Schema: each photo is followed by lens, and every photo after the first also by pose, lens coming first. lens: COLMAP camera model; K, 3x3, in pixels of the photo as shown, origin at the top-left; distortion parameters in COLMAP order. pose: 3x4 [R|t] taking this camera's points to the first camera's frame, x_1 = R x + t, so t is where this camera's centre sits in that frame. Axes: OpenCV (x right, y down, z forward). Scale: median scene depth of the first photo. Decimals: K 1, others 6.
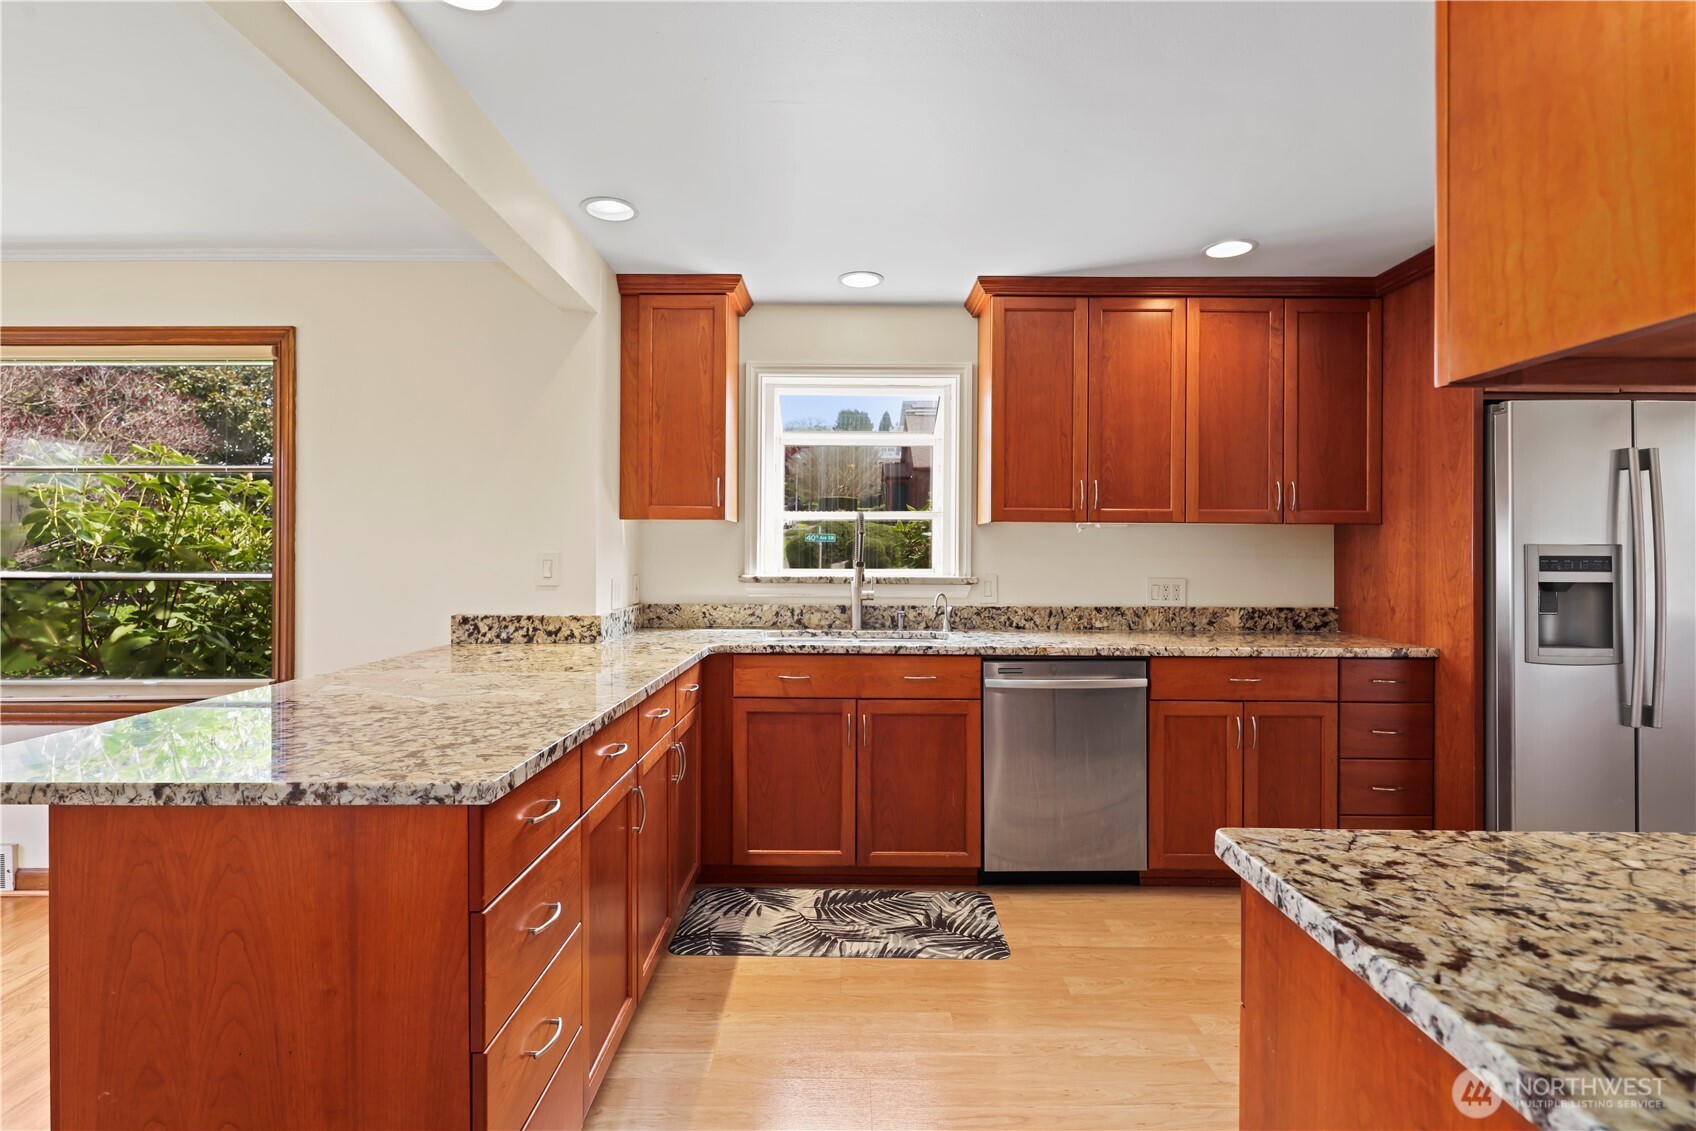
lens RADIAL K [[824.8, 0, 846.6], [0, 824.8, 551.5], [0, 0, 1]] dist [0.001366, -0.000680]
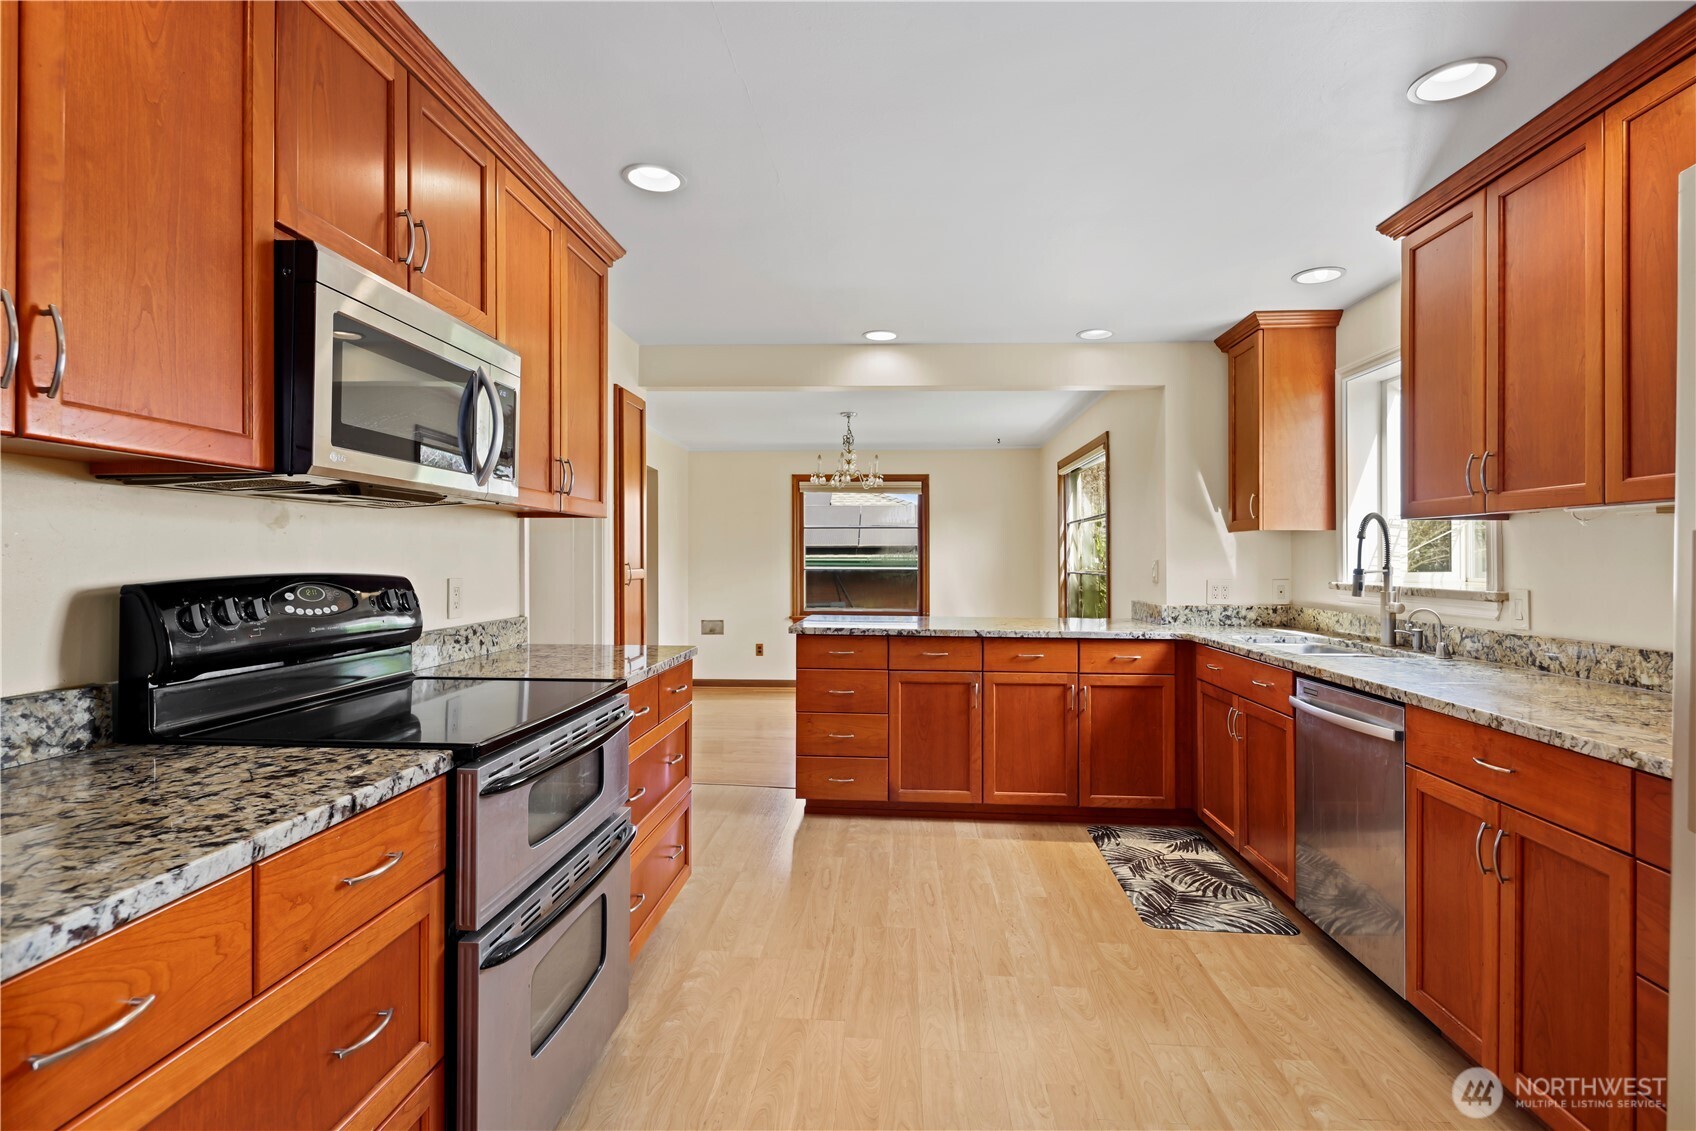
lens RADIAL K [[824.8, 0, 846.6], [0, 824.8, 551.5], [0, 0, 1]] dist [0.001366, -0.000680]
pose [[-0.062930, -0.012547, -0.997939, 1.104778], [-0.001265, 0.999921, -0.012492, 0.006154], [0.998017, 0.000476, -0.062941, 0.555768]]
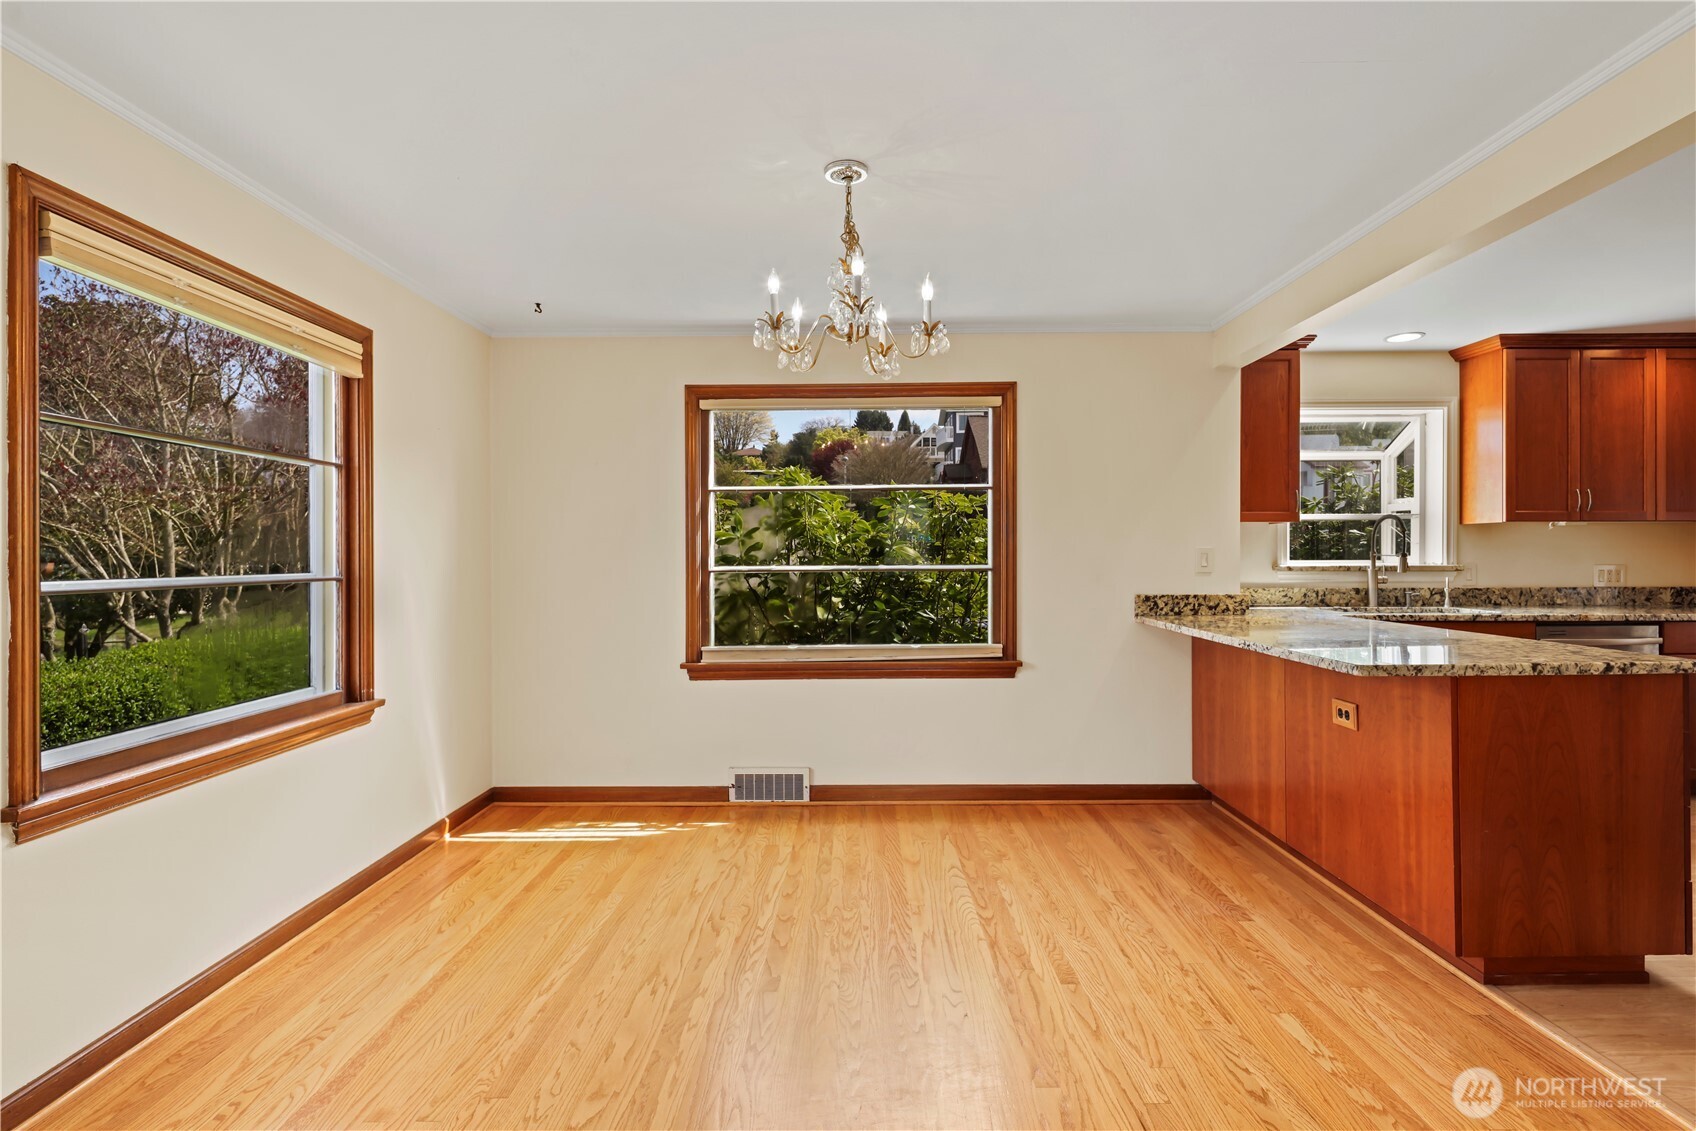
lens RADIAL K [[838.1, 0, 842.3], [0, 838.1, 558.2], [0, 0, 1]] dist [-0.000691, -0.001074]
pose [[0.999878, -0.008650, -0.013042, -0.936630], [0.008730, 0.999943, 0.006139, 0.004760], [0.012988, -0.006252, 0.999896, -0.370712]]
